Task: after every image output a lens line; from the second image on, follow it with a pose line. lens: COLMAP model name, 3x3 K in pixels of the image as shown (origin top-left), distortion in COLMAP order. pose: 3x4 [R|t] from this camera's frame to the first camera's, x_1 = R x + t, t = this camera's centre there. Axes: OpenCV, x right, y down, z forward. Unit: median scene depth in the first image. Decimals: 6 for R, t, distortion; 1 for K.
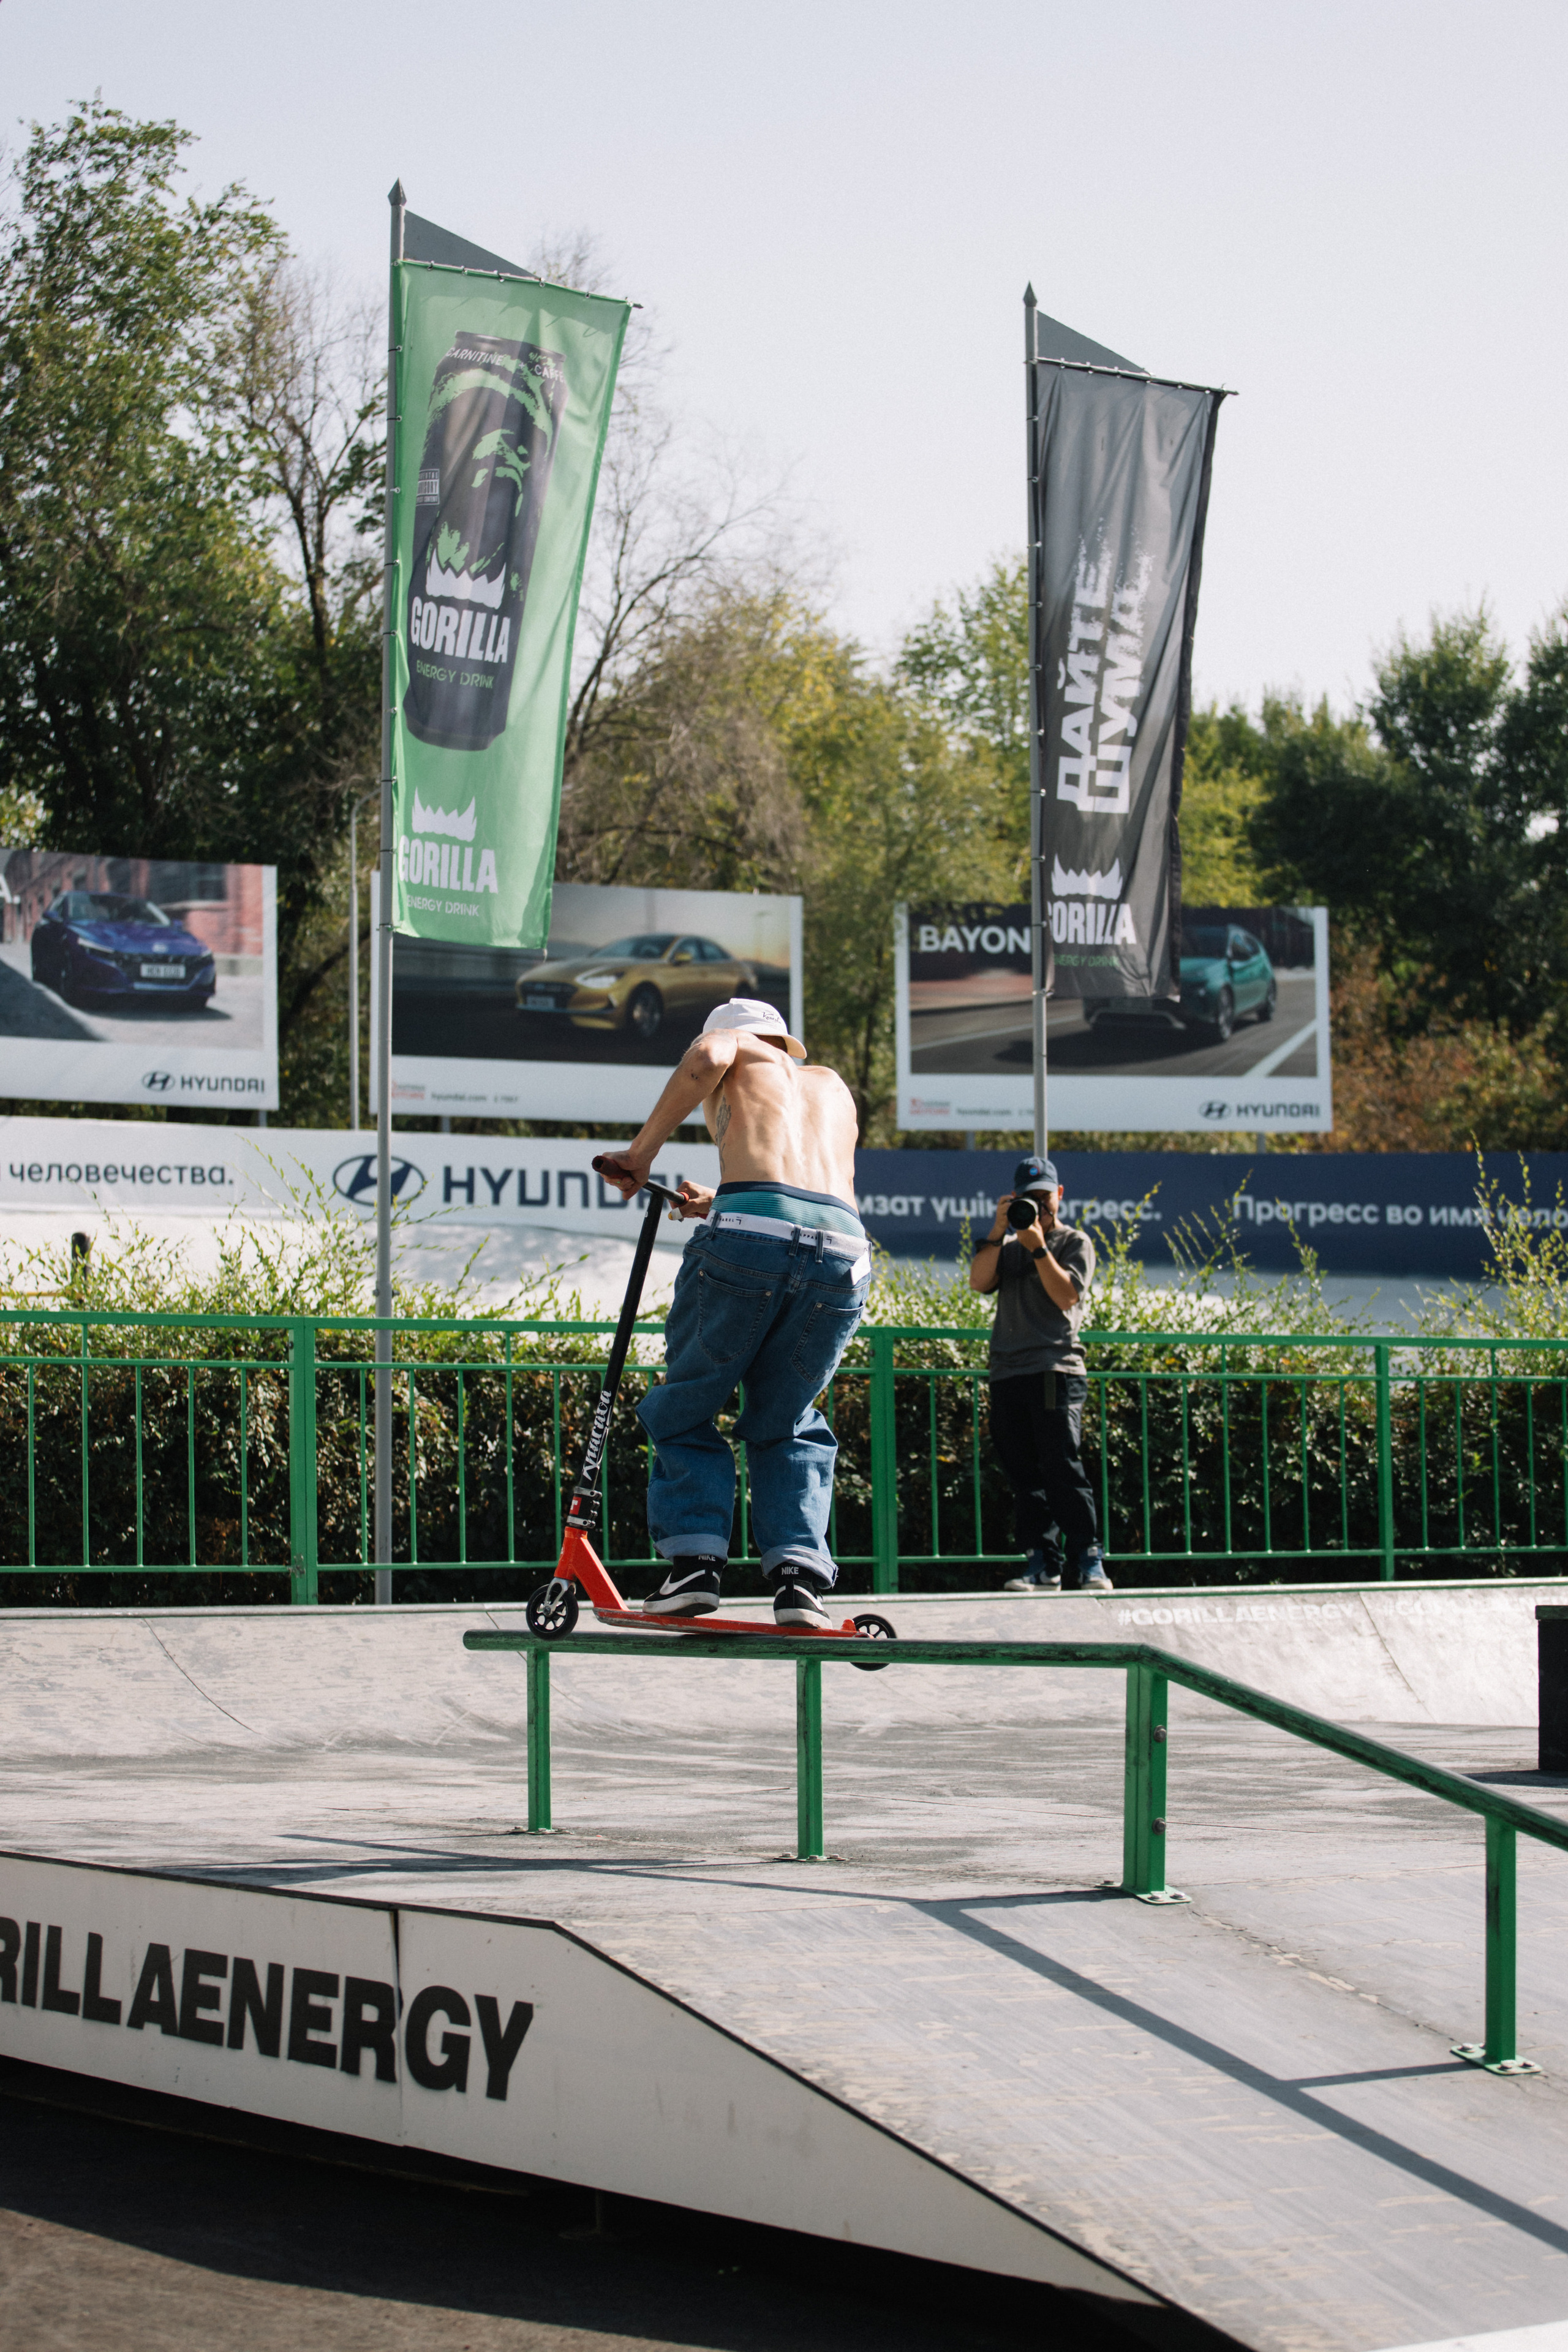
lens RADIAL K [[4619.4, 0, 784.0], [0, 4619.4, 1176.0], [0, 0, 1]] dist [-0.296537, 0.670753]
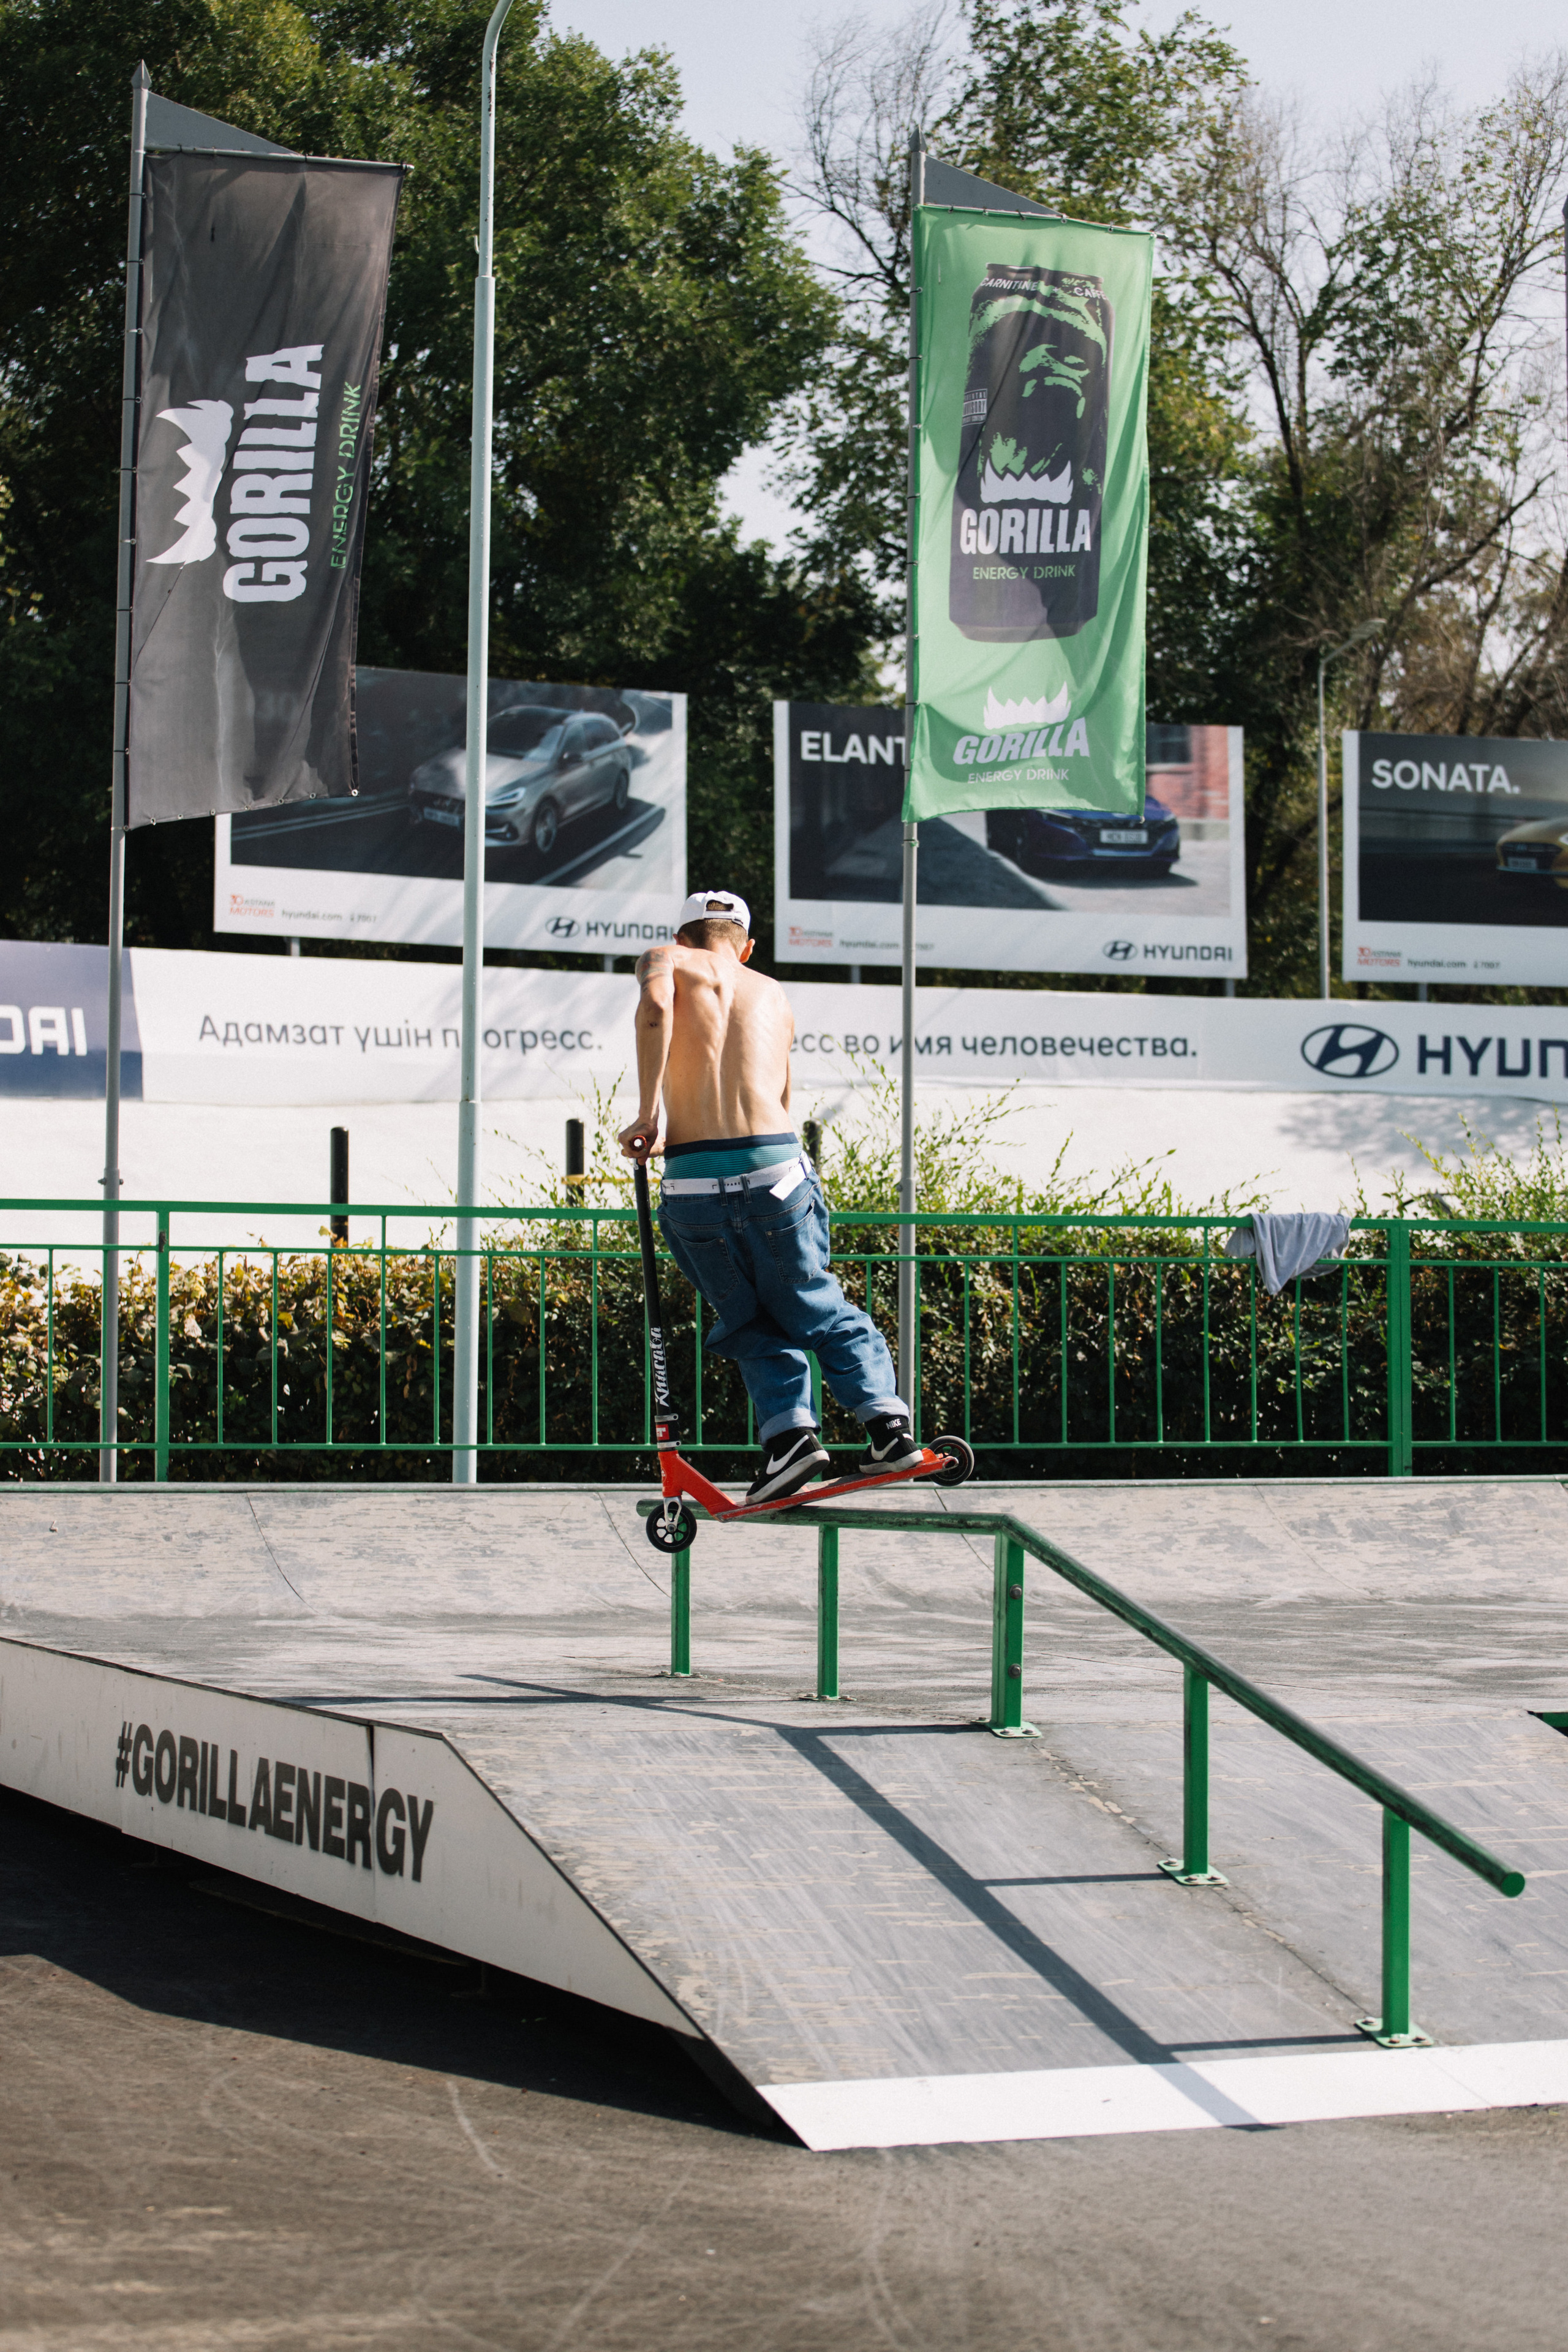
lens RADIAL K [[4924.3, 0, 784.0], [0, 4924.3, 1176.0], [0, 0, 1]] dist [-0.401830, 3.982544]
pose [[0.972077, -0.002307, -0.234651, 0.037760], [0.009012, 0.999581, 0.027506, -0.002150], [0.234489, -0.028853, 0.971690, -0.025694]]
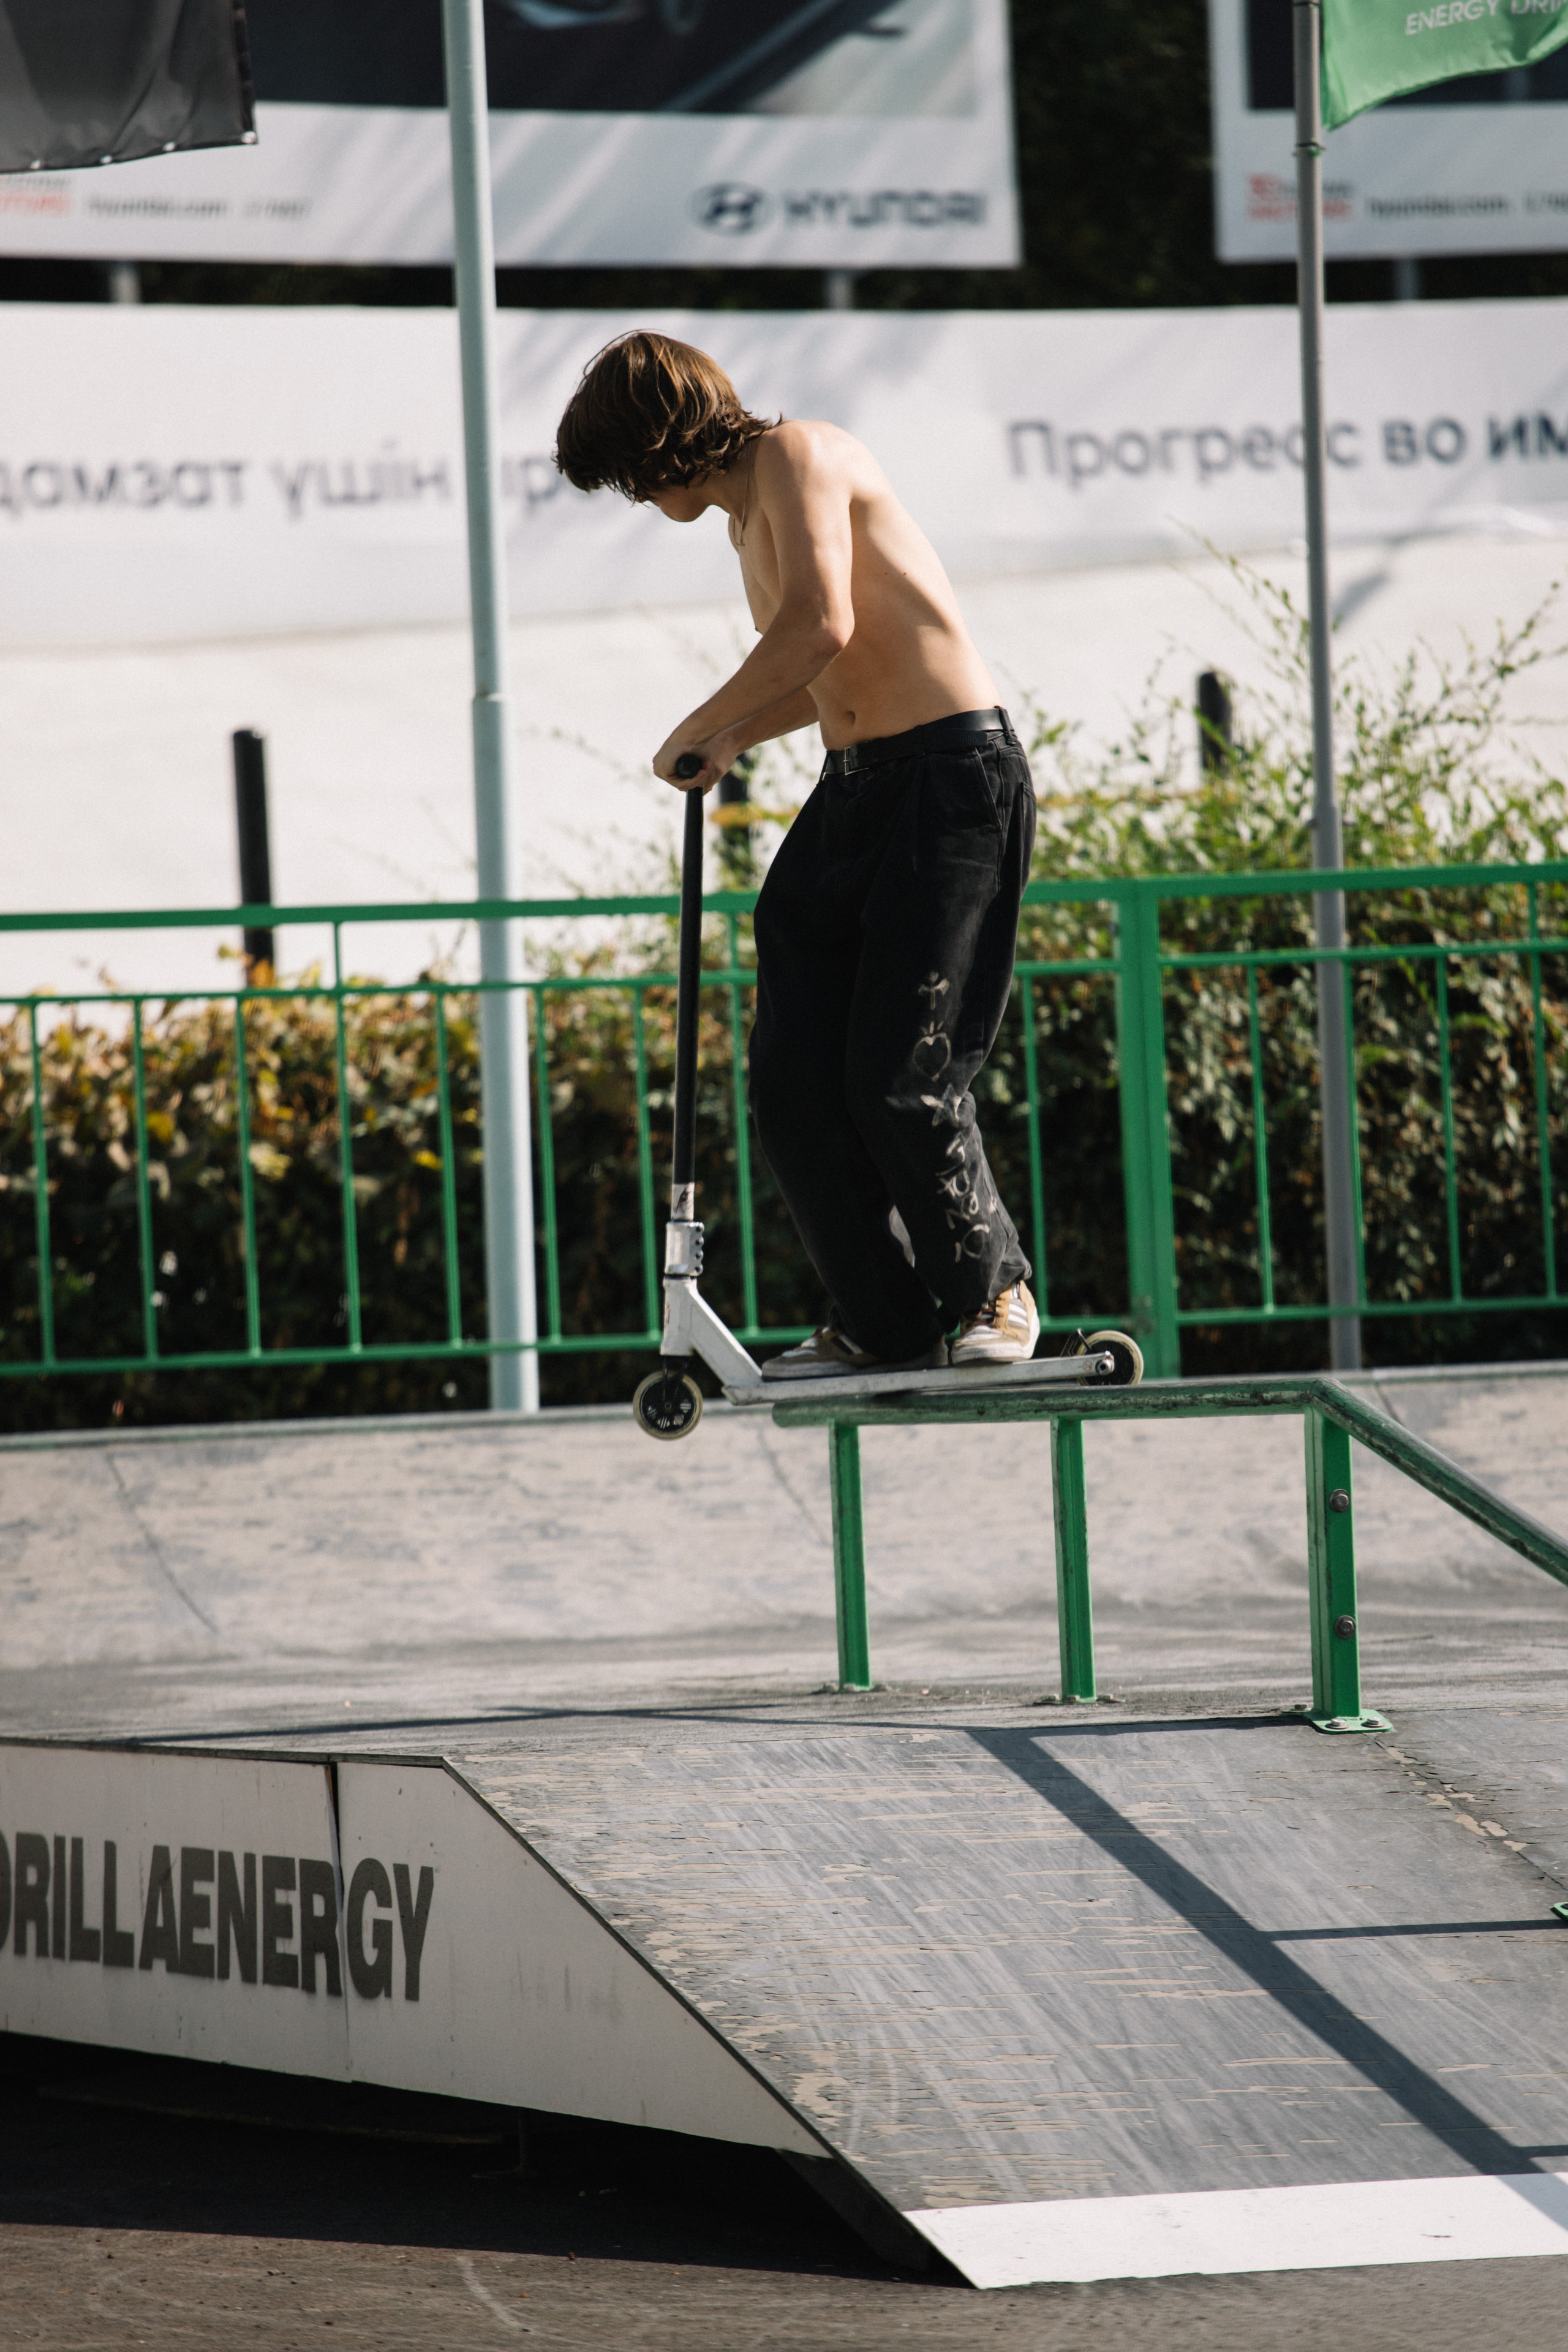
lens RADIAL K [[12028.8, 0, 784.0], [0, 12028.8, 1176.0], [0, 0, 1]] dist [1.212334, 89.559640]
pose [[0.958735, -0.038036, -0.281747, 0.064843], [0.057879, 0.996369, 0.062443, -0.006659], [0.278349, -0.076173, 0.957455, -0.103836]]
